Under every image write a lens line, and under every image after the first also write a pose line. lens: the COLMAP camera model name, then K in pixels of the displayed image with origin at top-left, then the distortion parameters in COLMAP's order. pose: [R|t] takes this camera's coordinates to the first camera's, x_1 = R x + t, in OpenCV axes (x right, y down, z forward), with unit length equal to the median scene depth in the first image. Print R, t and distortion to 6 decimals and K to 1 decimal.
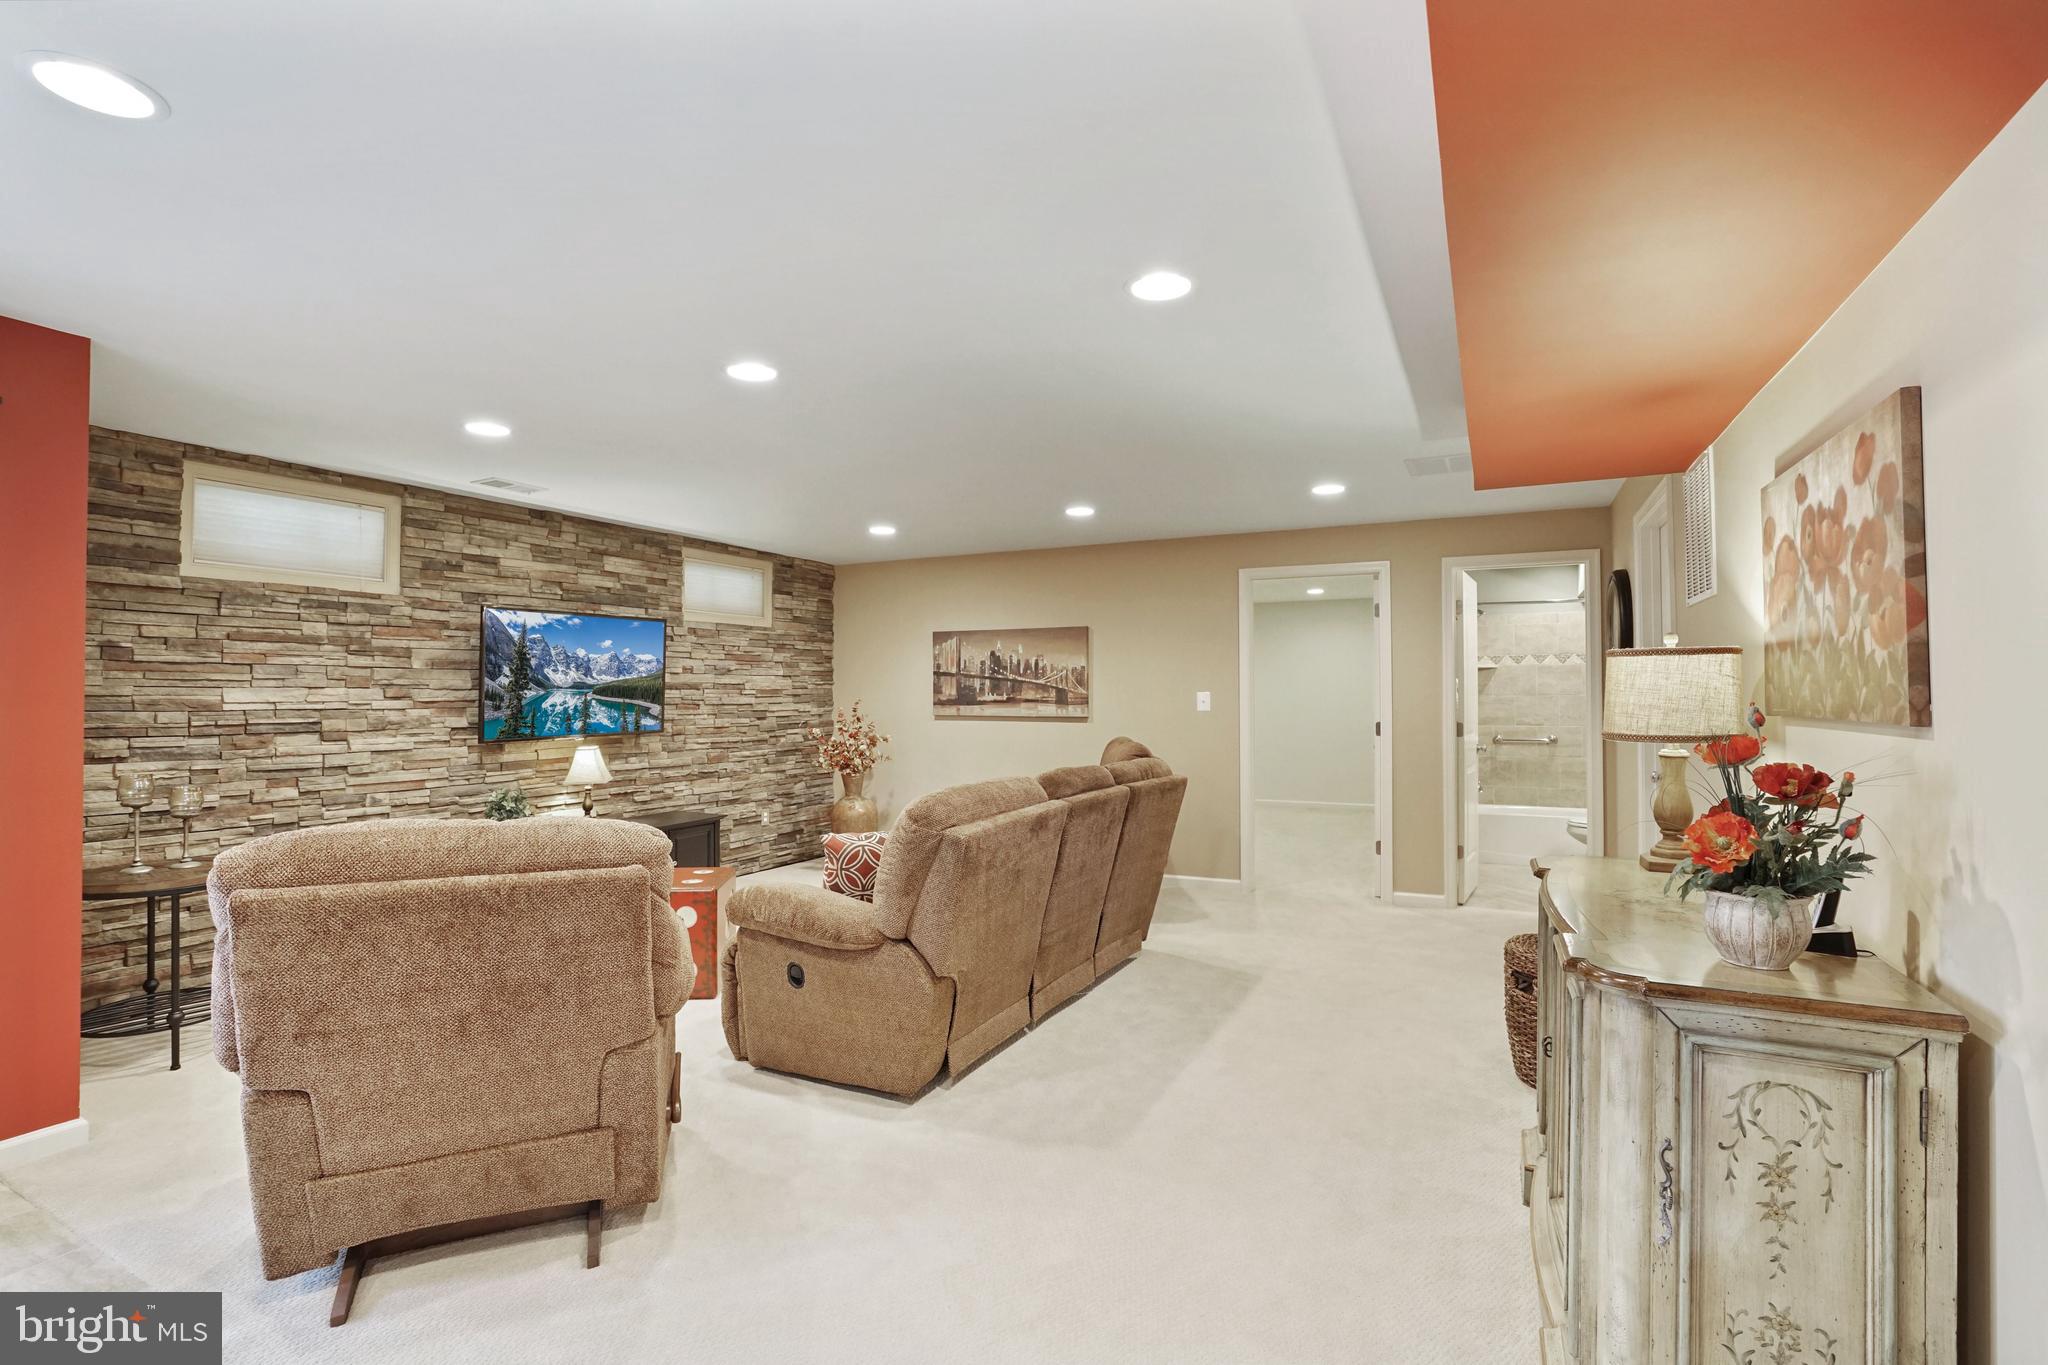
lens RADIAL K [[946.8, 0, 1015.9], [0, 946.8, 683.5], [0, 0, 1]] dist [-0.054875, 0.018296]
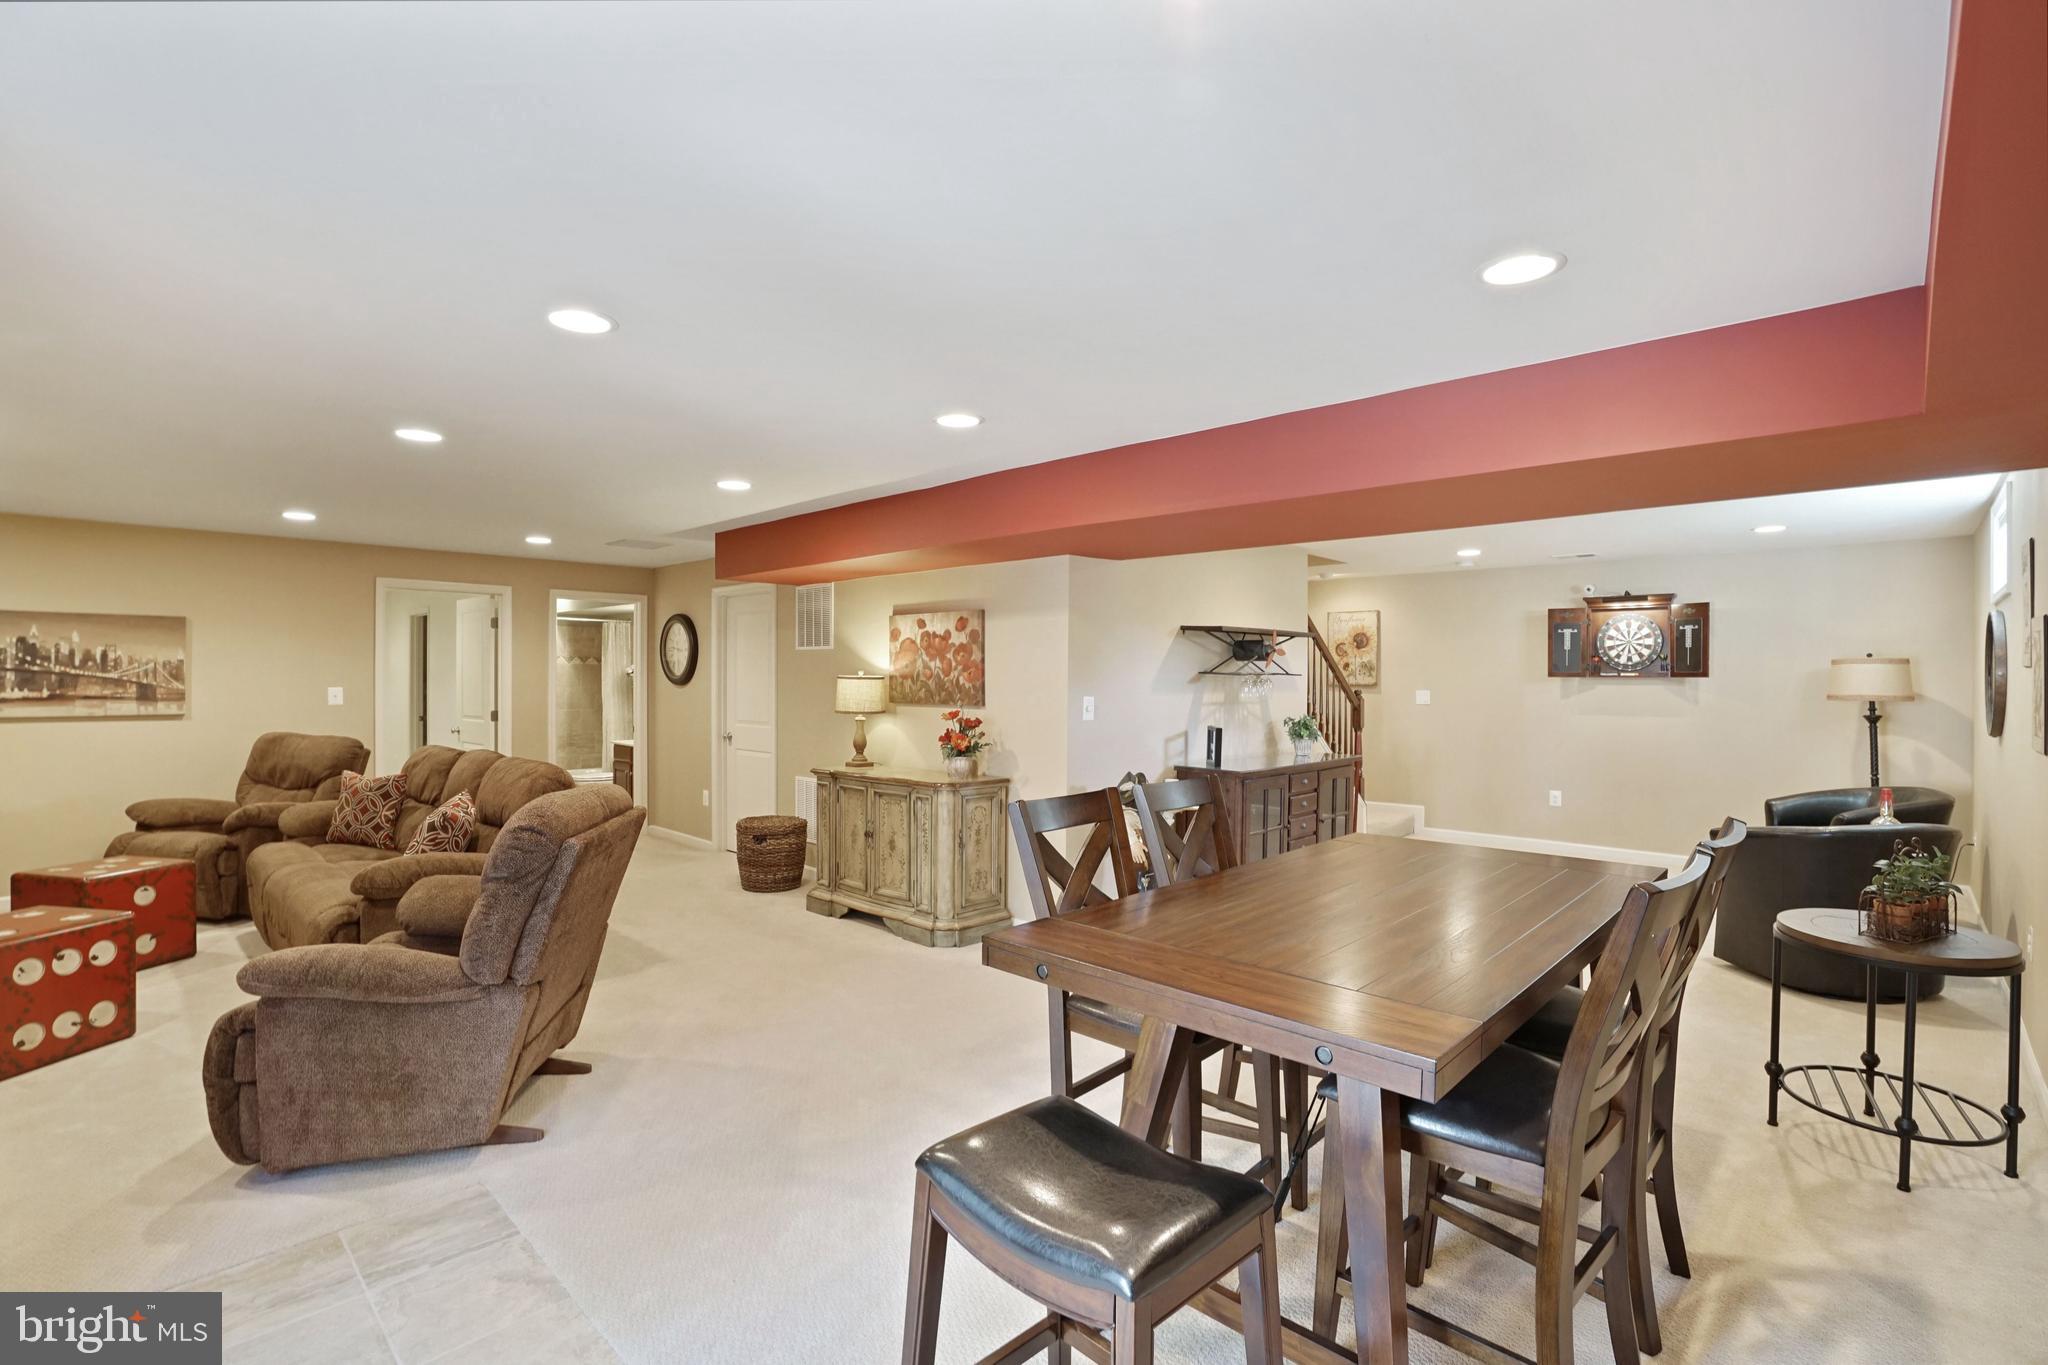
lens RADIAL K [[946.8, 0, 1026.3], [0, 946.8, 675.9], [0, 0, 1]] dist [-0.054875, 0.018296]
pose [[0.299694, 0.004340, 0.954025, -0.530262], [-0.016193, 0.999869, 0.000539, -0.015896], [-0.953898, -0.015610, 0.299725, -0.056992]]
